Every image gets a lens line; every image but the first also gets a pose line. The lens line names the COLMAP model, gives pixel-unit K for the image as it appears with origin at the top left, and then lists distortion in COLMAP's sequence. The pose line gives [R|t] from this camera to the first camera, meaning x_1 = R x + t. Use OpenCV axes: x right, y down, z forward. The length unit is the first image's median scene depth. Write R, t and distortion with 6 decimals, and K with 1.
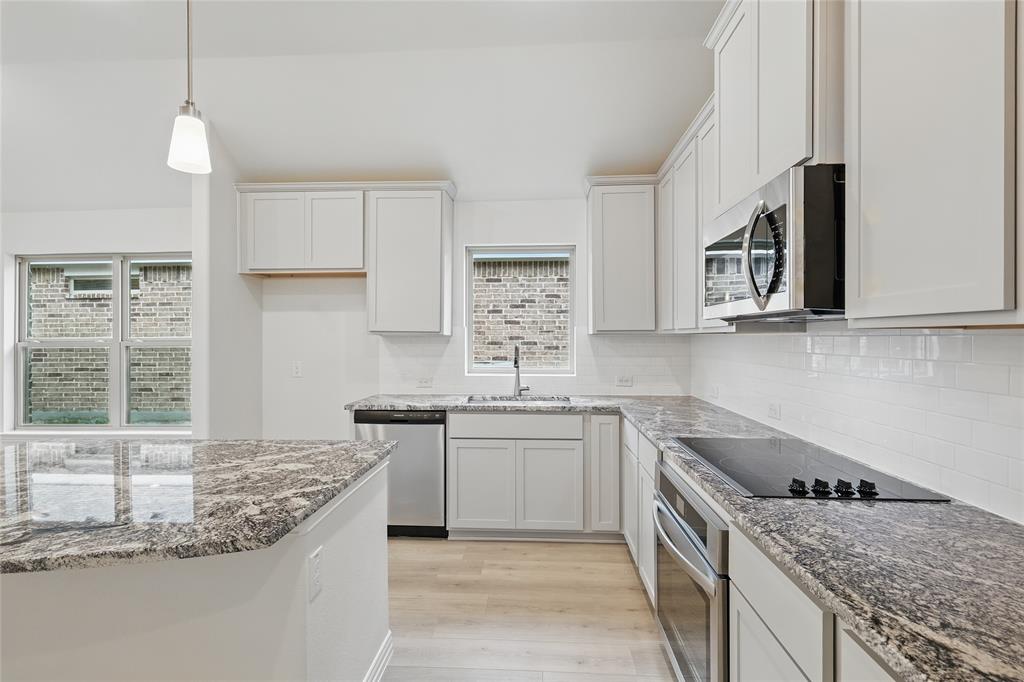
lens RADIAL K [[484.0, 0, 511.2], [0, 484.0, 336.5], [0, 0, 1]] dist [0.006558, 0.000487]
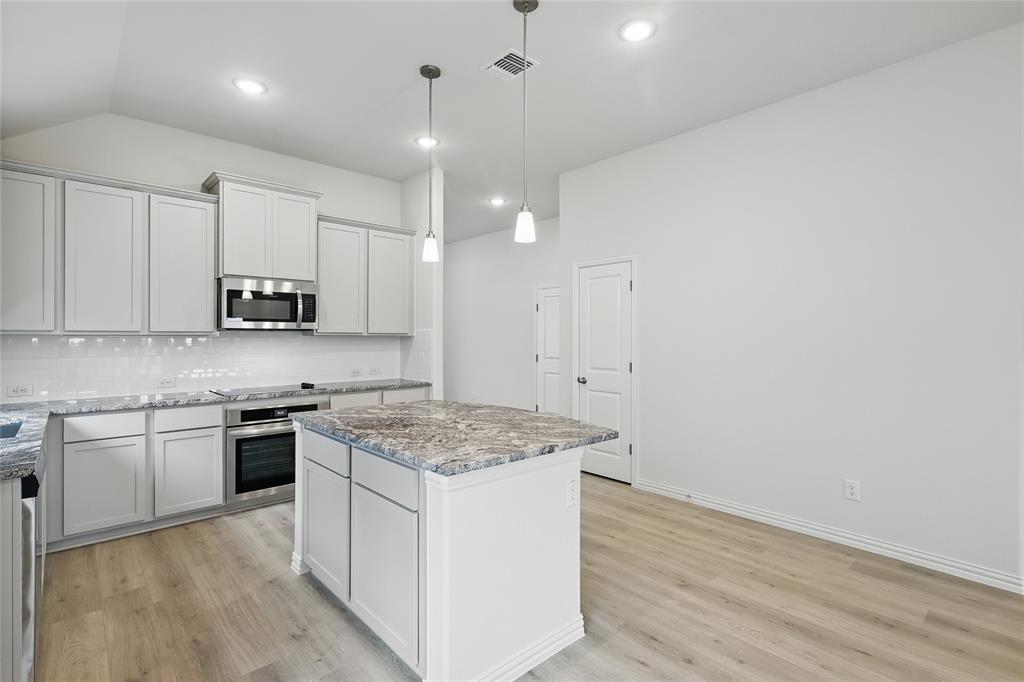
lens RADIAL K [[484.0, 0, 511.2], [0, 484.0, 336.5], [0, 0, 1]] dist [0.006558, 0.000487]
pose [[-0.722163, 0.005795, 0.691699, -0.931300], [0.003619, 0.999983, -0.004600, 0.005393], [-0.691714, -0.000819, -0.722171, 0.890686]]
